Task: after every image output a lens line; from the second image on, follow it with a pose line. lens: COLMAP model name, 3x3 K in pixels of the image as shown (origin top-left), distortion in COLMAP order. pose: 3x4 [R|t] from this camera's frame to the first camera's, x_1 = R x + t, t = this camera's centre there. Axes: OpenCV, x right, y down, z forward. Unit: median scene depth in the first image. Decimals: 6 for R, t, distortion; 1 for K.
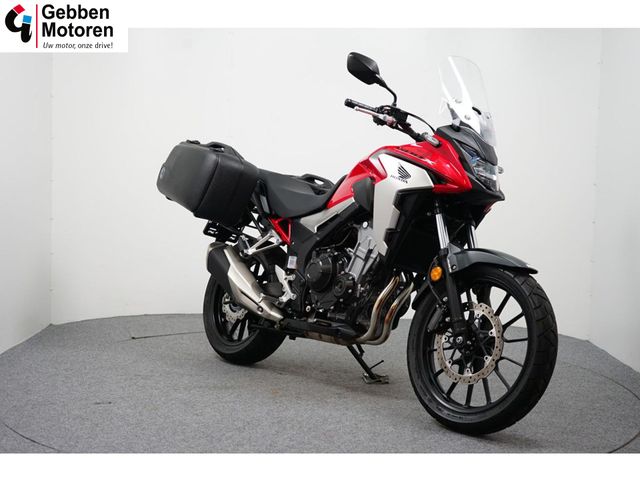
lens RADIAL K [[948.7, 0, 320.2], [0, 948.7, 239.7], [0, 0, 1]] dist [0.006998, 0.000000]
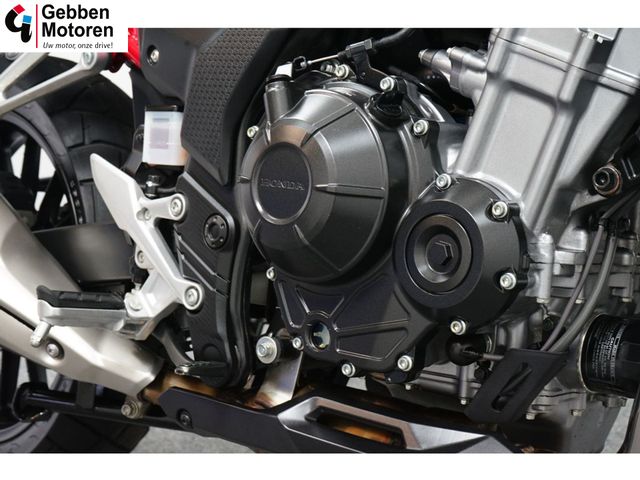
lens RADIAL K [[1067.2, 0, 319.8], [0, 1067.2, 239.6], [0, 0, 1]] dist [-0.014514, 0.000000]
pose [[0.984349, -0.119635, 0.129399, -0.028740], [0.095192, 0.978886, 0.180890, 0.004583], [-0.148307, -0.165741, 0.974954, 0.745809]]
